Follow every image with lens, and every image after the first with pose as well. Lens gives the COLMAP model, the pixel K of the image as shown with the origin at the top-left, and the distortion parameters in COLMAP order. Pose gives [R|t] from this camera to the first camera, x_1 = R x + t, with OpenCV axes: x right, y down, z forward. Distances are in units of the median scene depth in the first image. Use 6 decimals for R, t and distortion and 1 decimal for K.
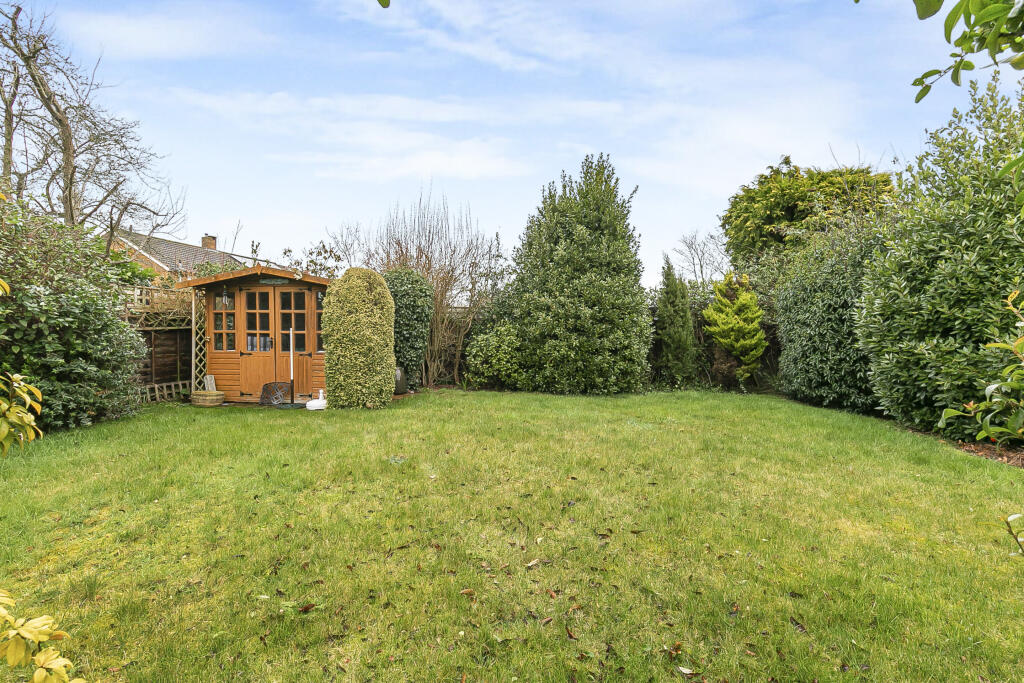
lens RADIAL K [[460.3, 0, 513.7], [0, 460.3, 346.6], [0, 0, 1]] dist [-0.000324, -0.001313]
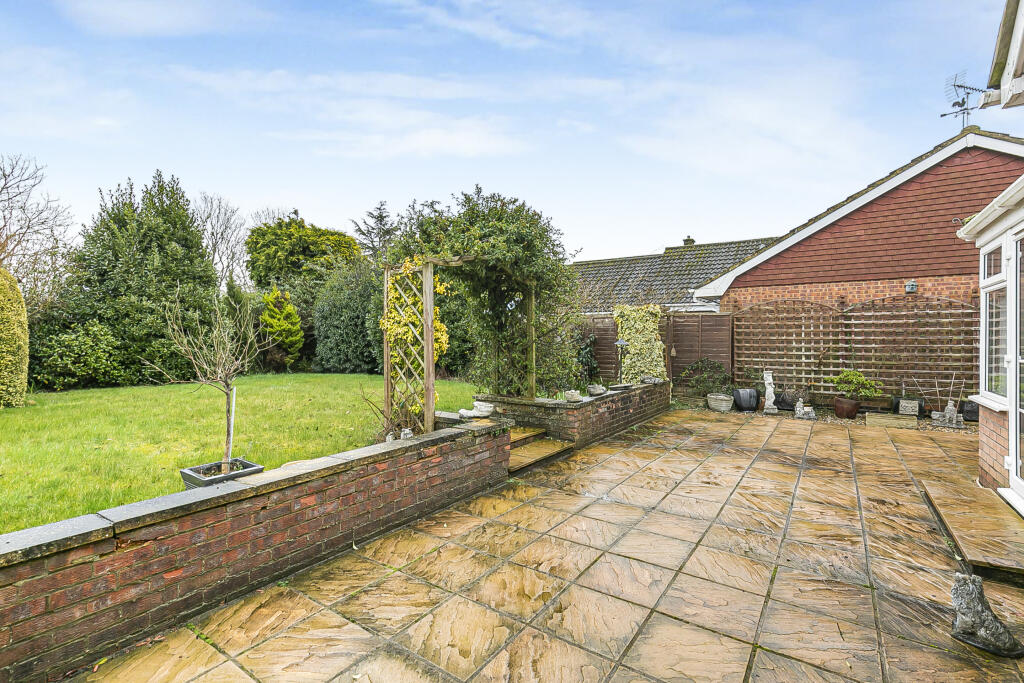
lens RADIAL K [[460.3, 0, 512.5], [0, 460.3, 339.1], [0, 0, 1]] dist [-0.000324, -0.001313]
pose [[0.442080, -0.015155, 0.896848, -0.546631], [0.034398, 0.999408, -0.000067, 0.017433], [-0.896316, 0.030879, 0.442339, -0.307844]]
